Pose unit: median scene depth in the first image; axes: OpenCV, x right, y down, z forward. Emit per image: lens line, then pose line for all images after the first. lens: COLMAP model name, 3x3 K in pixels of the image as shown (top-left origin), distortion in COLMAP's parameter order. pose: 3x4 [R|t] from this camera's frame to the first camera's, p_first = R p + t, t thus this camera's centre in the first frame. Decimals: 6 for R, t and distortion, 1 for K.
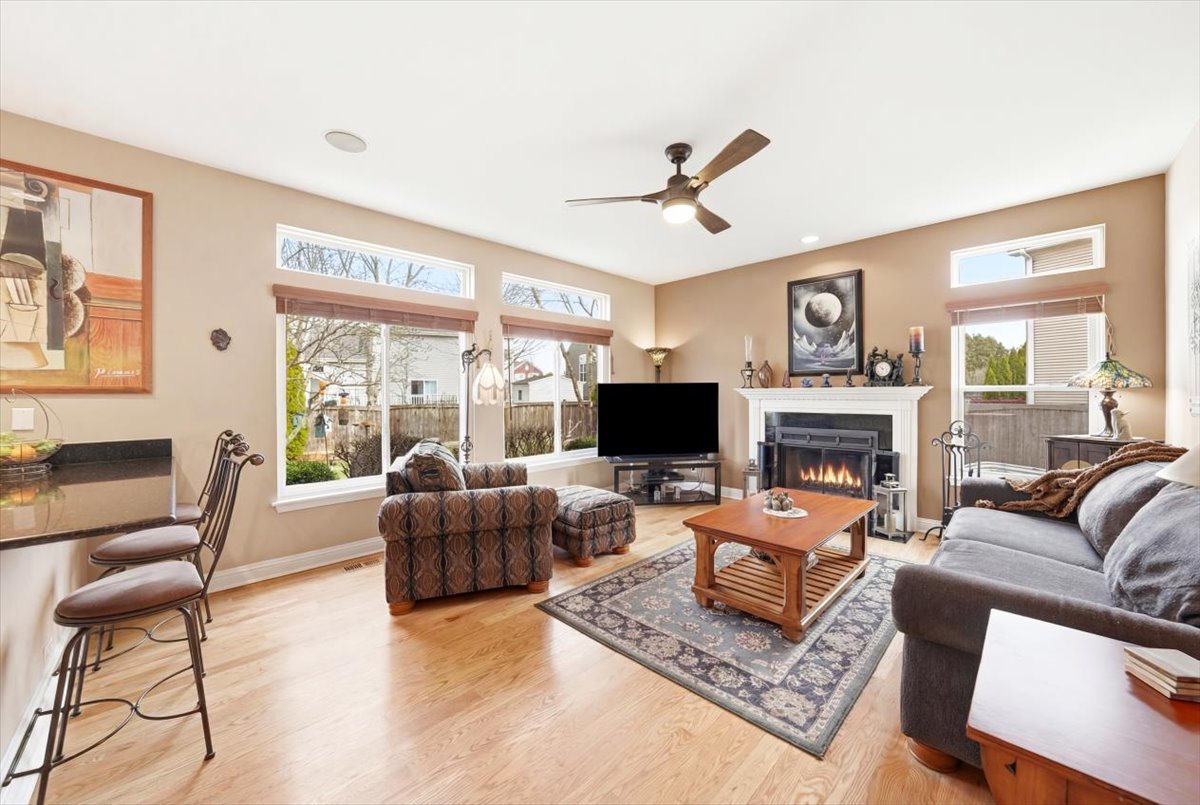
lens RADIAL K [[439.1, 0, 600.0], [0, 439.1, 402.5], [0, 0, 1]] dist [-0.000732, -0.000007]
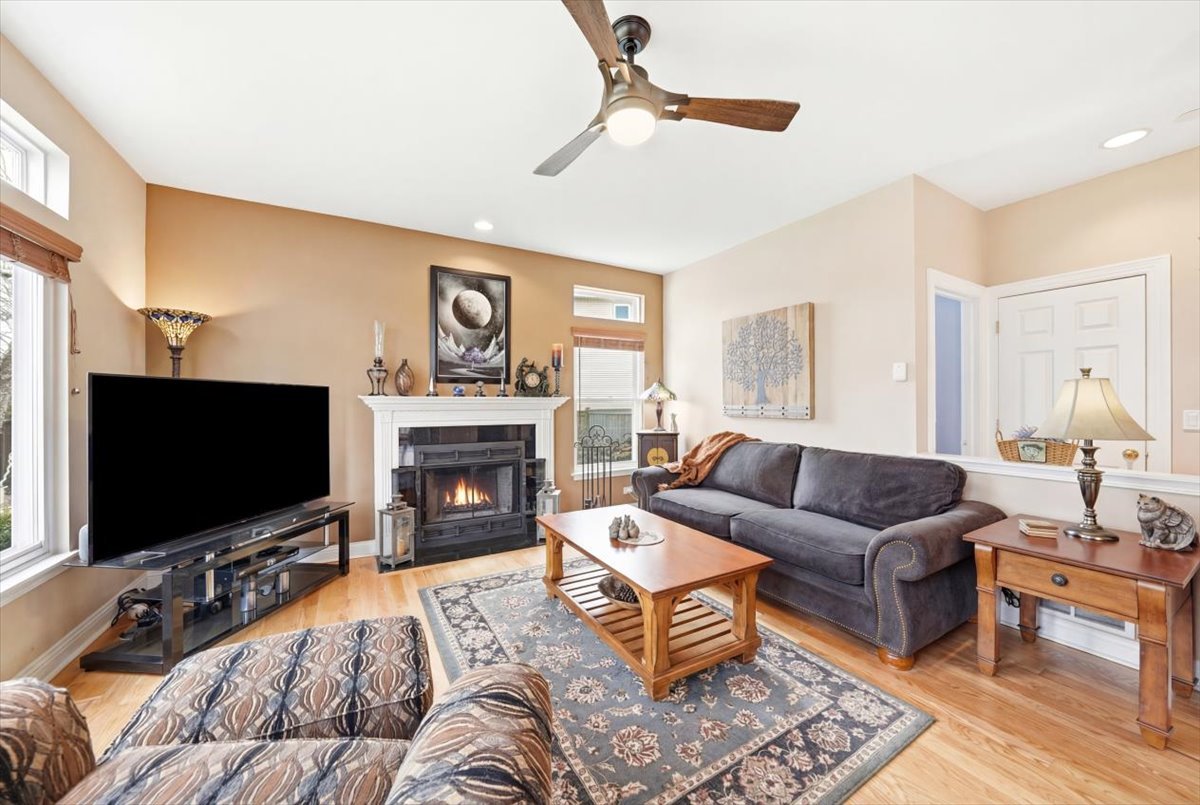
lens RADIAL K [[439.1, 0, 600.0], [0, 439.1, 402.5], [0, 0, 1]] dist [-0.000732, -0.000007]
pose [[0.252215, 0.005383, 0.967656, -0.298338], [0.022118, 0.999691, -0.011326, -0.007175], [-0.967419, 0.024259, 0.252018, 0.556566]]
